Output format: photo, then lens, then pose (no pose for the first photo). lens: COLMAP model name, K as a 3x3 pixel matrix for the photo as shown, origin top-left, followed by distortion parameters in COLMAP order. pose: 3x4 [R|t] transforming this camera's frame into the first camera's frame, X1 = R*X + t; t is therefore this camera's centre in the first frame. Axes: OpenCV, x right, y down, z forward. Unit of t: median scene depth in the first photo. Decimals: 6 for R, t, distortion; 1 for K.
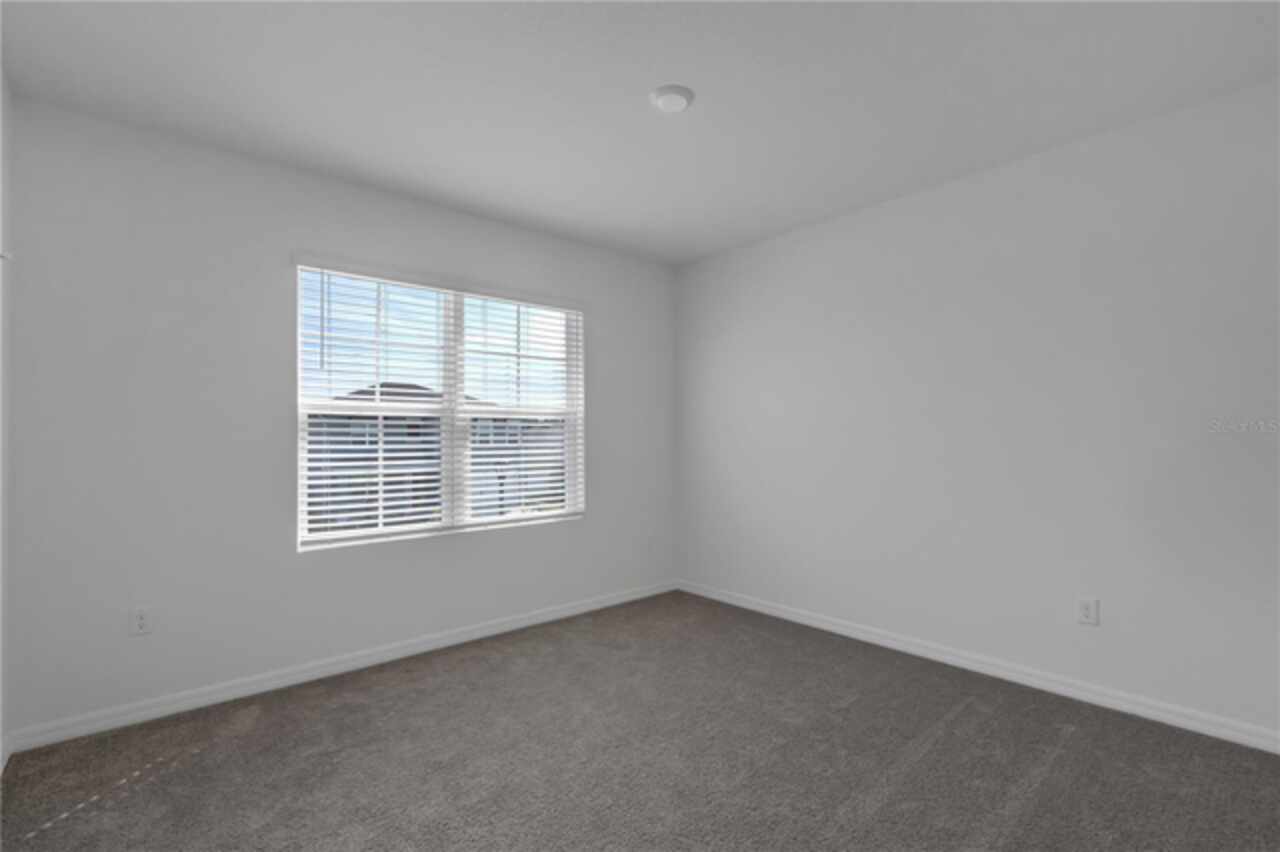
lens RADIAL K [[598.5, 0, 631.1], [0, 598.5, 429.9], [0, 0, 1]] dist [0.013568, -0.000098]
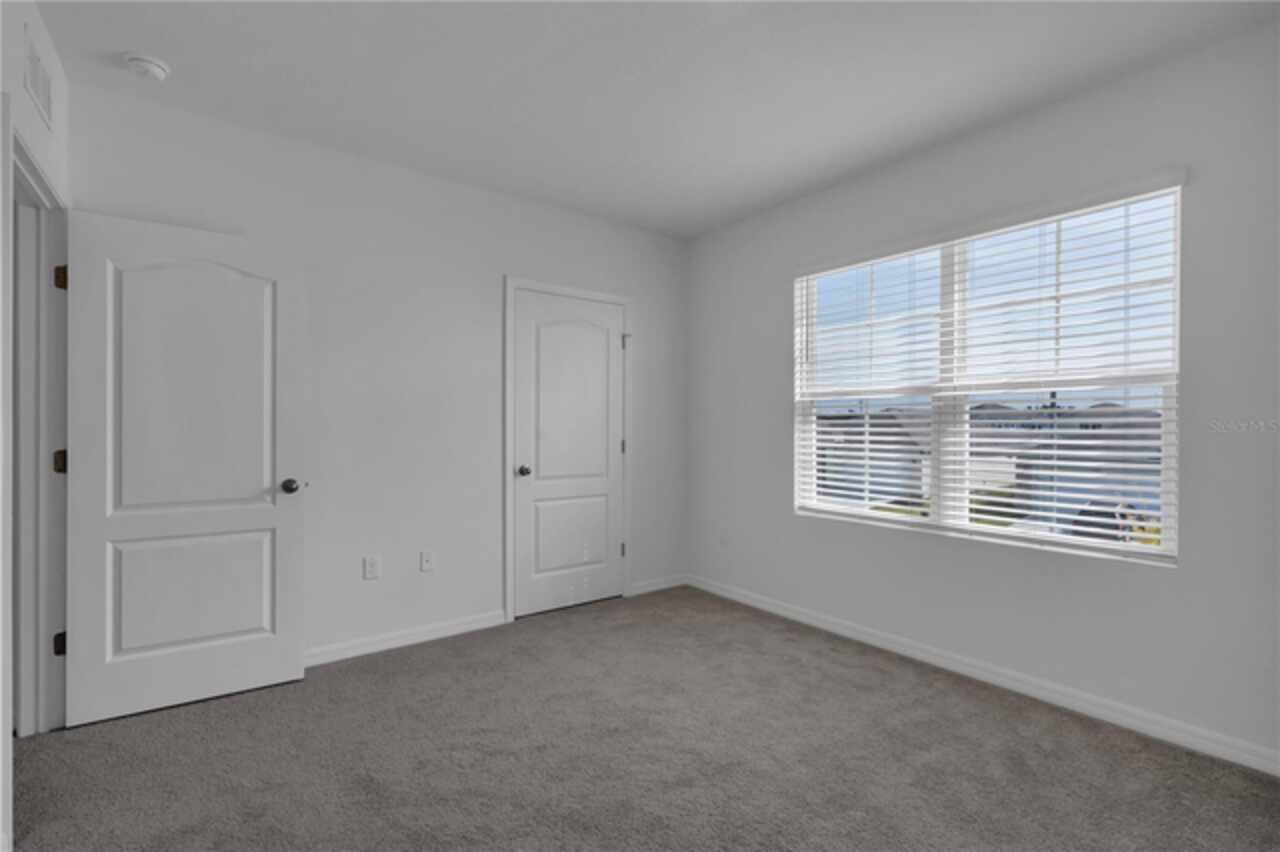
lens RADIAL K [[598.5, 0, 644.1], [0, 598.5, 434.4], [0, 0, 1]] dist [0.013568, -0.000098]
pose [[-0.071704, 0.010980, -0.997365, 0.555597], [0.006861, 0.999921, 0.010515, 0.020667], [0.997402, -0.006089, -0.071774, 0.635808]]
